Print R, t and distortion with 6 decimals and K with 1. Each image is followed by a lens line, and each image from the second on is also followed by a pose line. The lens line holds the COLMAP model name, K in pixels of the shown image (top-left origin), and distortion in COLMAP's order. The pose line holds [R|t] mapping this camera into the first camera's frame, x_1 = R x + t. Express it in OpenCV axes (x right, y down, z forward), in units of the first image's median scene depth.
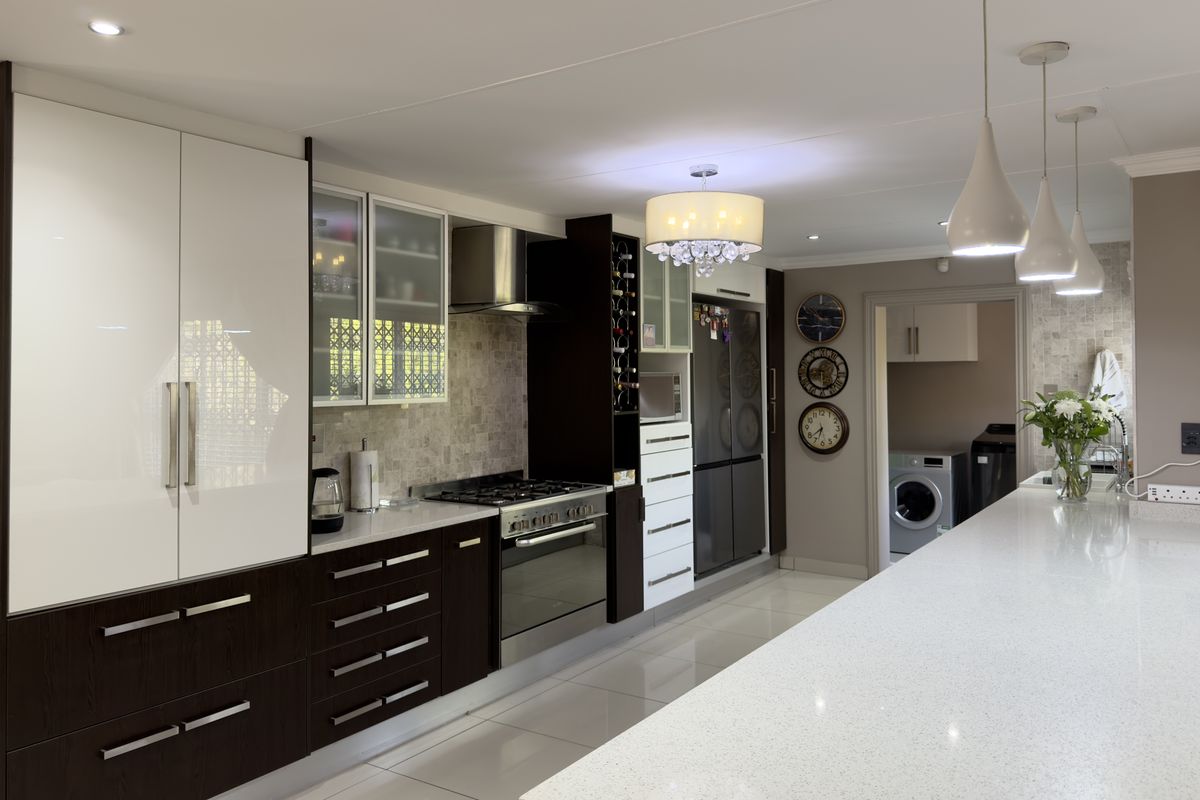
lens RADIAL K [[901.7, 0, 599.3], [0, 901.7, 352.3], [0, 0, 1]] dist [0.106617, -0.188333]
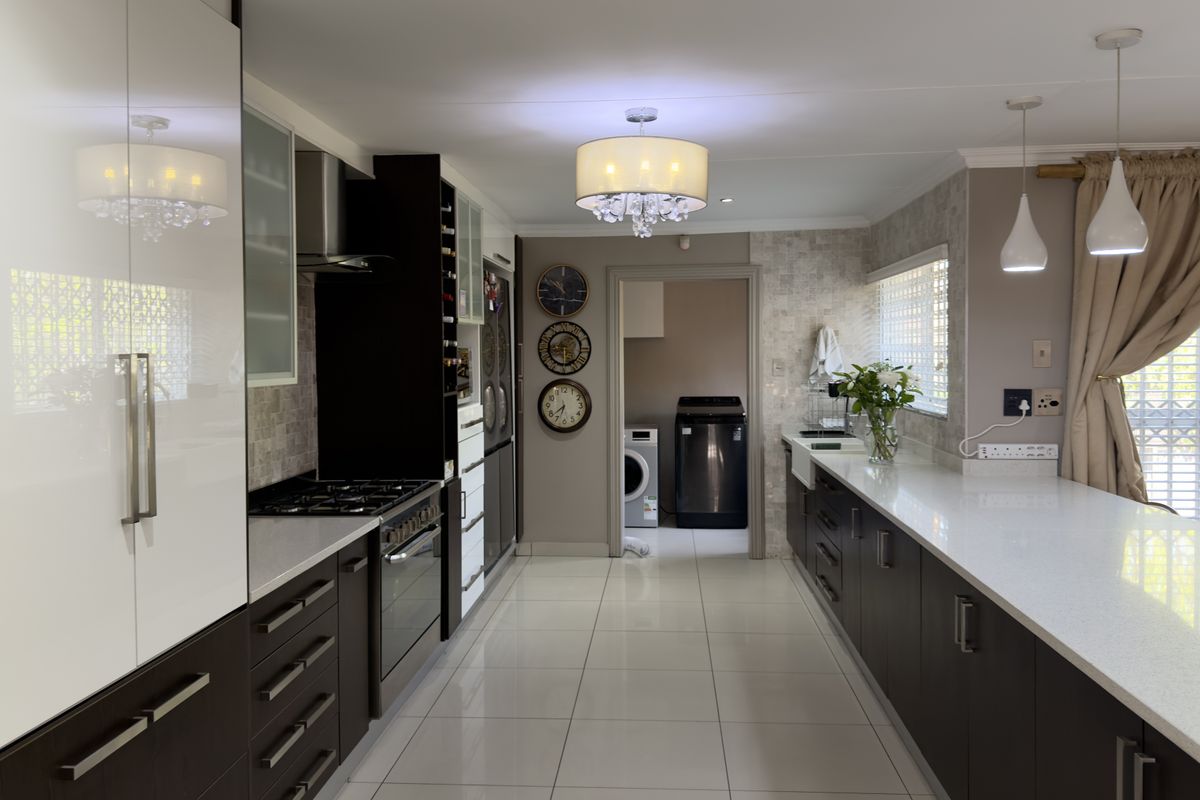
lens RADIAL K [[942.0, 0, 607.1], [0, 942.0, 372.0], [0, 0, 1]] dist [0.139104, -0.215967]
pose [[0.867256, -0.012261, 0.497711, -0.243375], [-0.009438, 0.999112, 0.041060, 0.007270], [-0.497773, -0.040307, 0.866370, 0.132531]]
